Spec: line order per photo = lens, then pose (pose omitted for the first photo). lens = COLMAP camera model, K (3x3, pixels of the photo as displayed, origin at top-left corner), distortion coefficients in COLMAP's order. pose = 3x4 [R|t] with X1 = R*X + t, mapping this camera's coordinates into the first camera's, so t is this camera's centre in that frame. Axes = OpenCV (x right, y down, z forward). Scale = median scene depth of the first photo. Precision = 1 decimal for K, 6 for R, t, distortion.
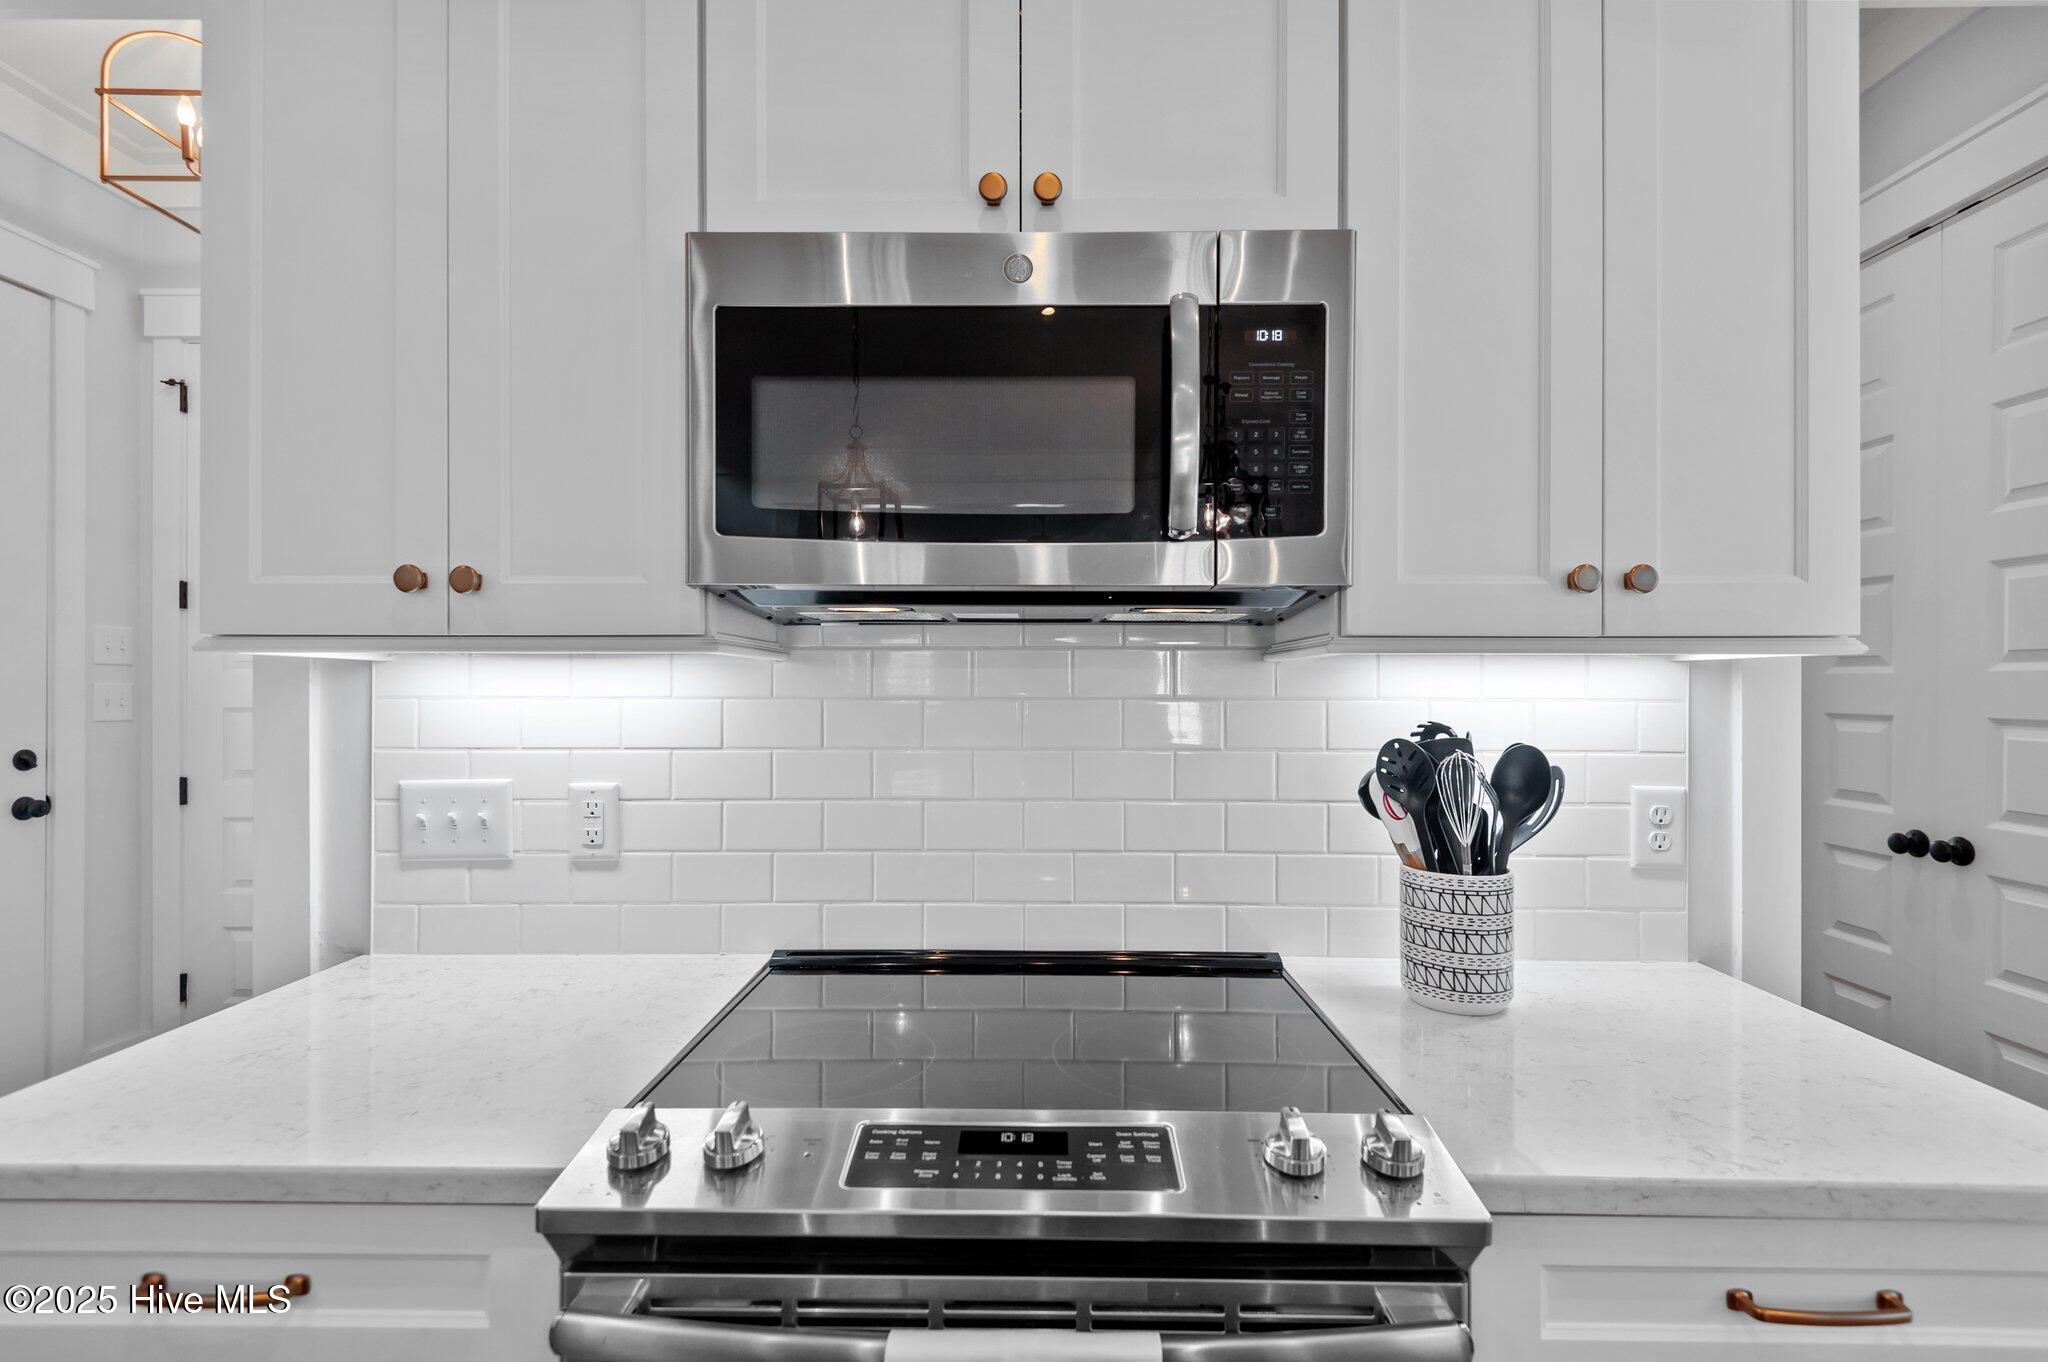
lens RADIAL K [[934.9, 0, 1027.7], [0, 934.9, 688.1], [0, 0, 1]] dist [0.001860, -0.000167]
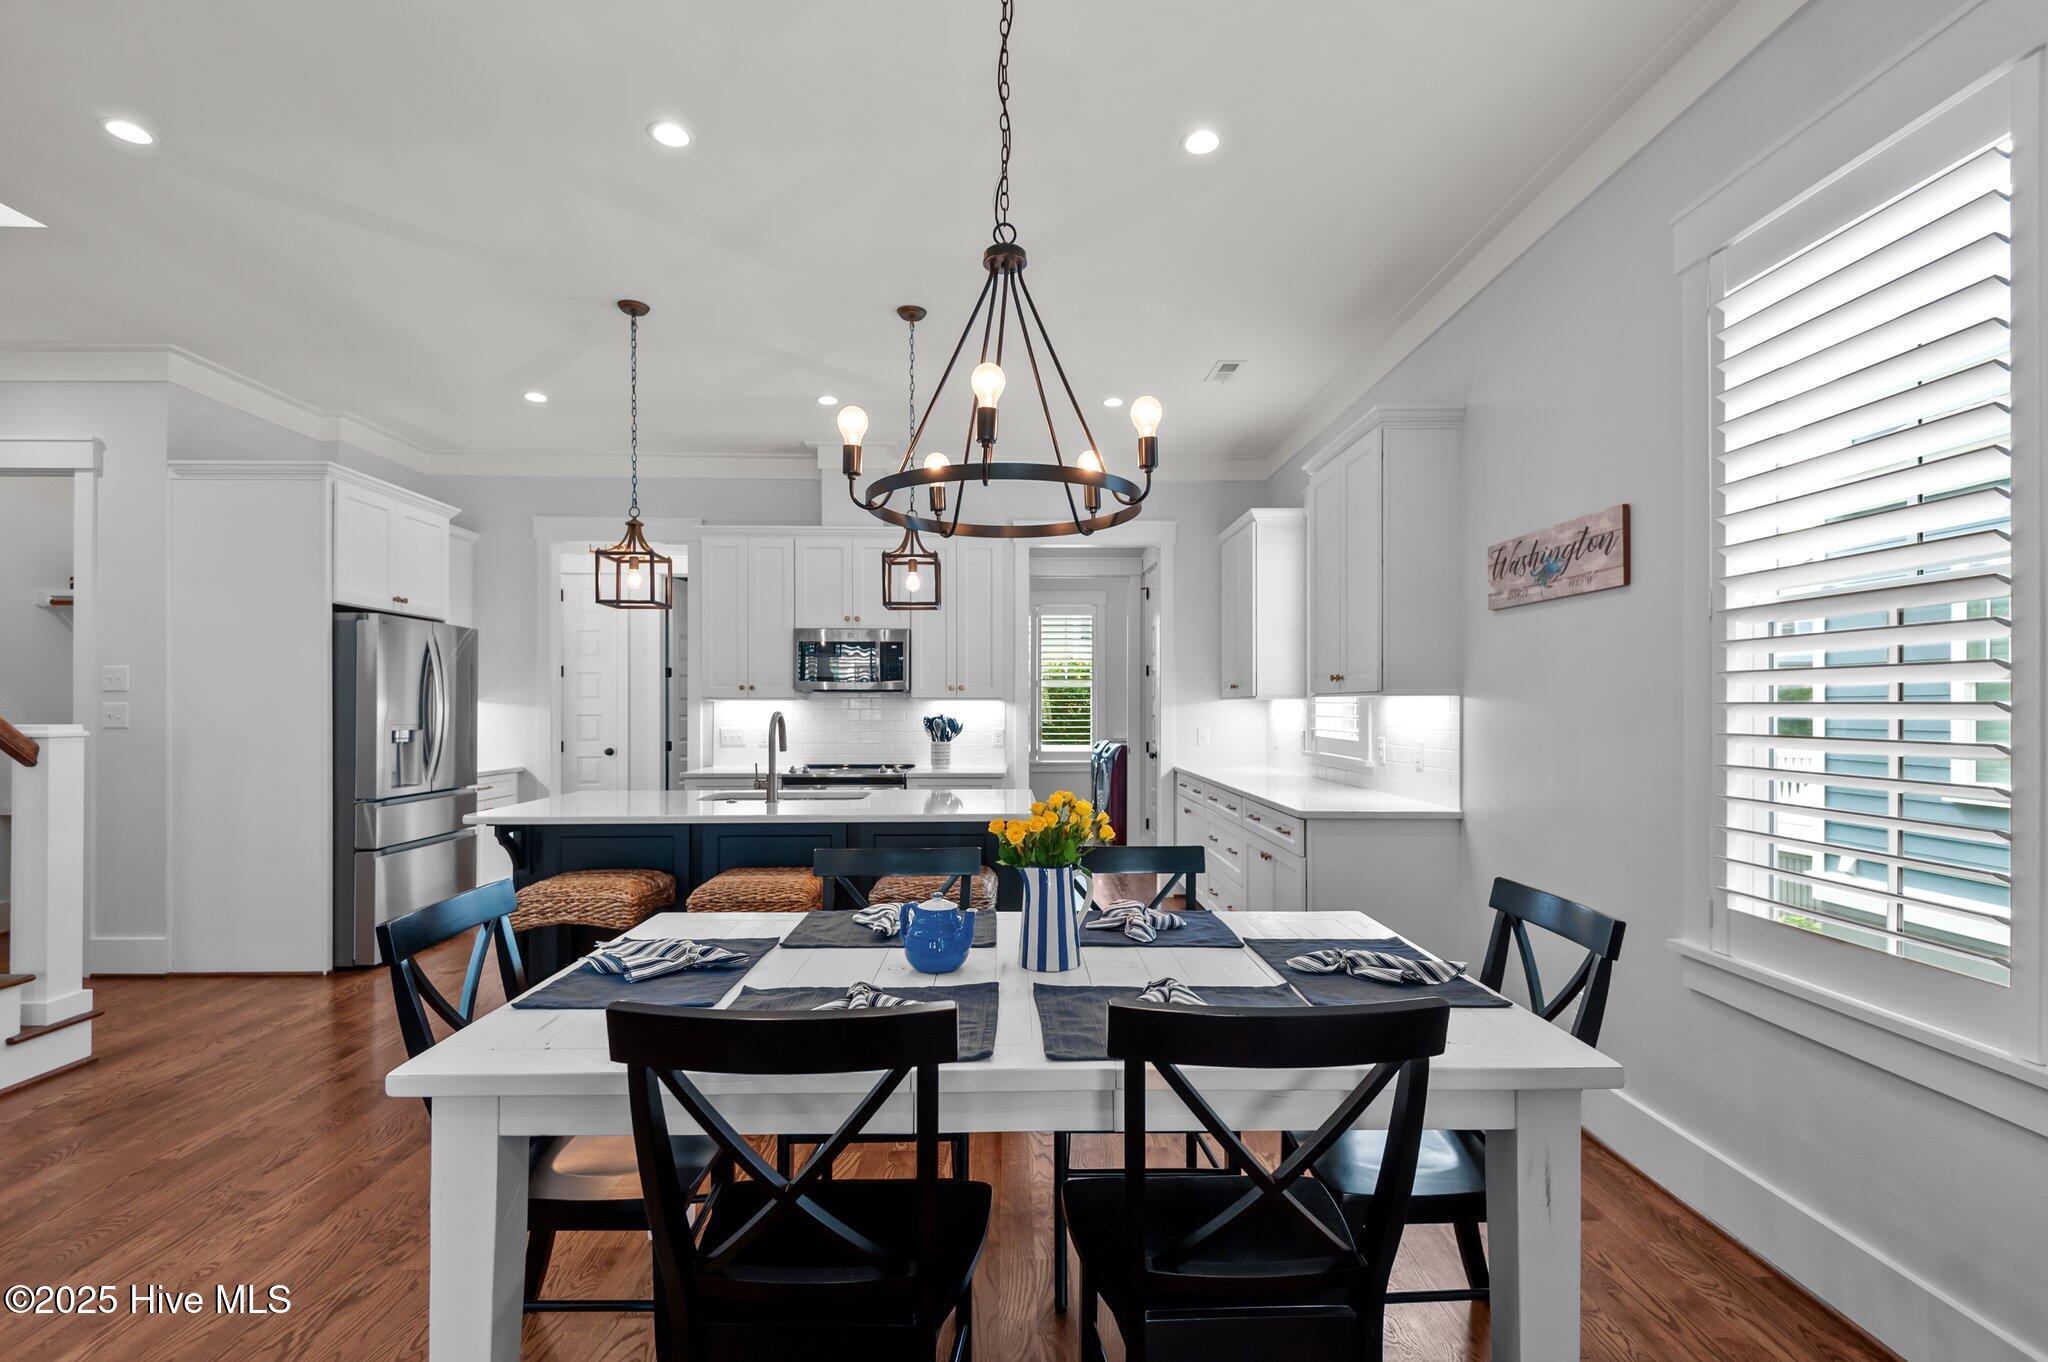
lens RADIAL K [[934.9, 0, 1027.7], [0, 934.9, 688.1], [0, 0, 1]] dist [0.001860, -0.000167]
pose [[0.999833, 0.002219, 0.018158, 0.928616], [-0.001833, 0.999773, -0.021240, 0.002134], [-0.018201, 0.021203, 0.999610, -4.523372]]
